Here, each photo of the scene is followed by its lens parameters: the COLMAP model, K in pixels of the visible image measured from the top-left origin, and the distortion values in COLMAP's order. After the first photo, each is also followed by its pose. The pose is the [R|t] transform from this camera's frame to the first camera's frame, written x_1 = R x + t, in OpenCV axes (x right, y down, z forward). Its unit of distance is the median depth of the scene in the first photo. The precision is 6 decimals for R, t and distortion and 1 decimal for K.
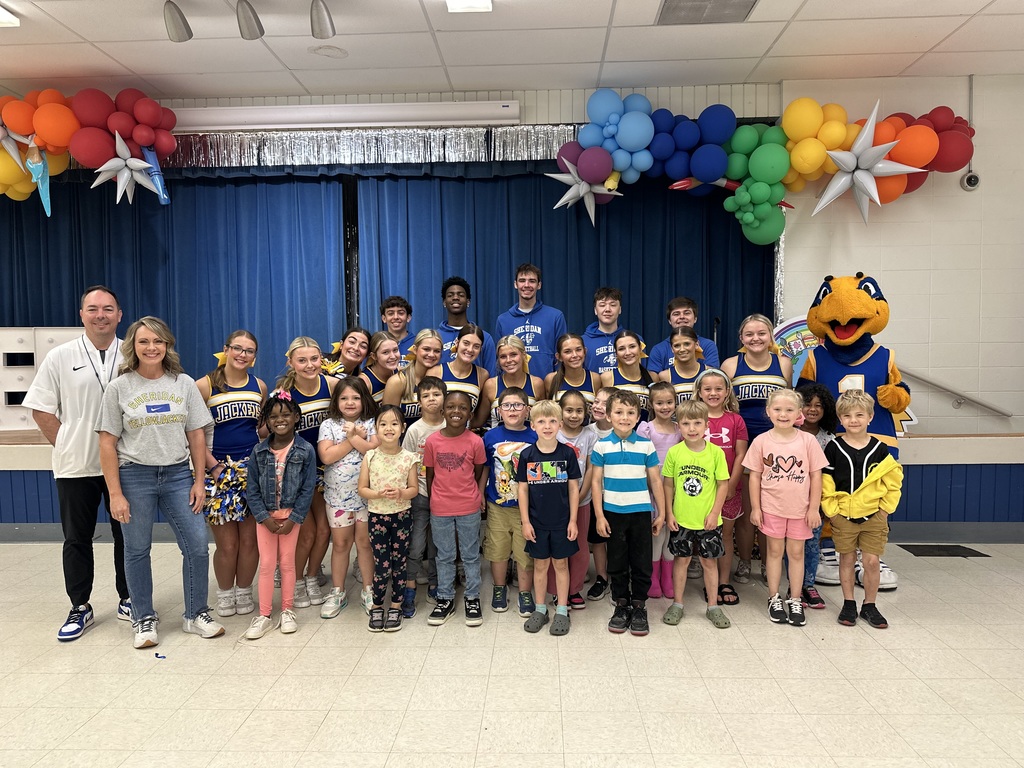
lens RADIAL K [[728.0, 0, 516.0], [0, 728.0, 393.3], [0, 0, 1]] dist [0.039377, -0.050417]
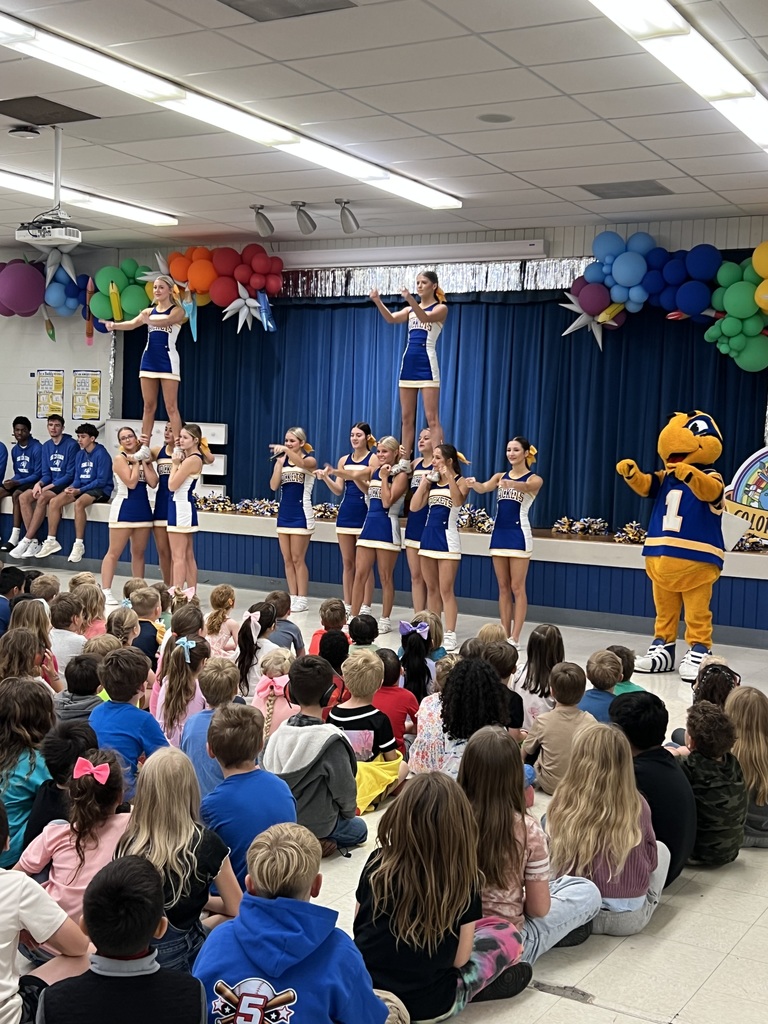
lens RADIAL K [[1284.6, 0, 384.0], [0, 1284.6, 512.0], [0, 0, 1]] dist [0.099317, -0.003699]
pose [[0.885278, 0.069408, -0.459854, 0.714074], [-0.070635, 0.997396, 0.014560, 0.007106], [0.459667, 0.019592, 0.887875, -0.853015]]
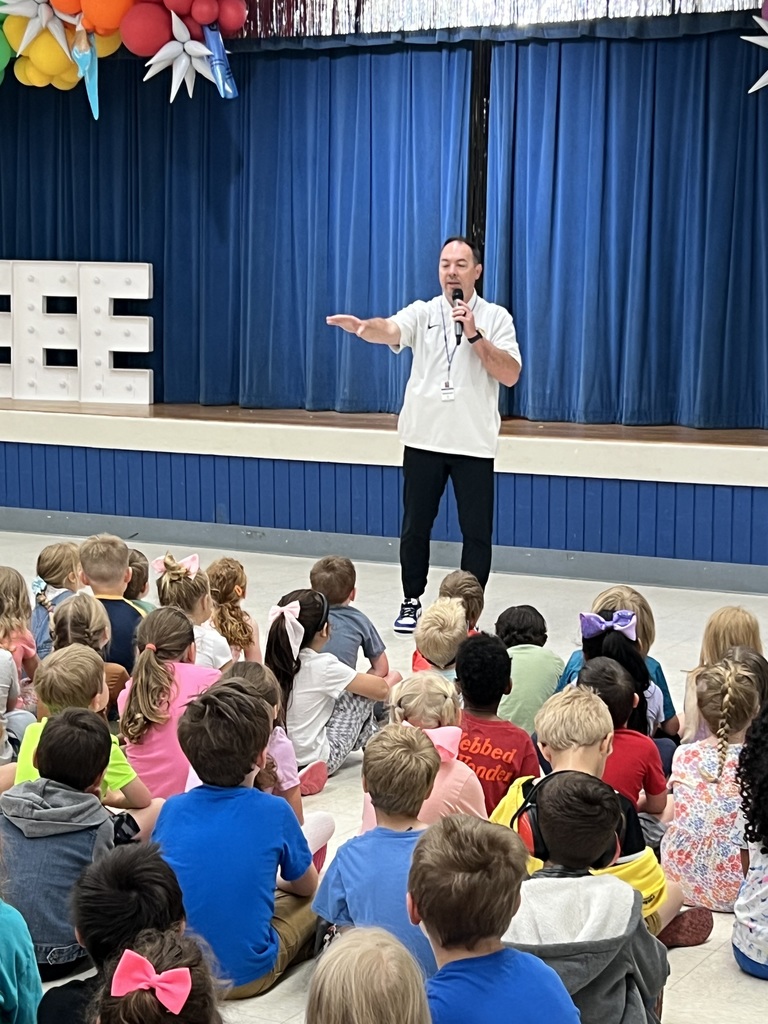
lens RADIAL K [[2039.0, 0, 384.0], [0, 2039.0, 512.0], [0, 0, 1]] dist [0.279936, -1.317801]
pose [[0.898529, 0.070309, -0.433247, 0.559522], [-0.046004, 0.996736, 0.066344, 0.009641], [0.436498, -0.039680, 0.898830, -0.771469]]
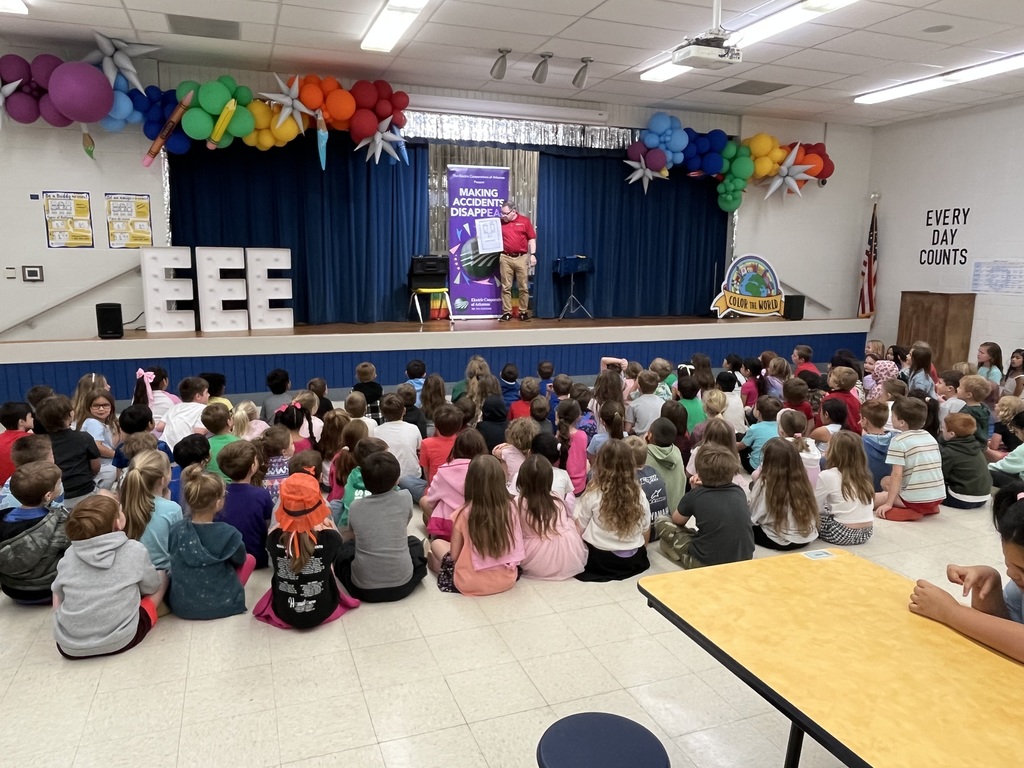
lens RADIAL K [[724.4, 0, 502.0], [0, 724.4, 387.2], [0, 0, 1]] dist [-0.004485, 0.000147]
pose [[0.920537, -0.051155, 0.387293, -0.820691], [0.004967, 0.992842, 0.119332, 0.002462], [-0.390625, -0.107926, 0.914201, -0.391984]]
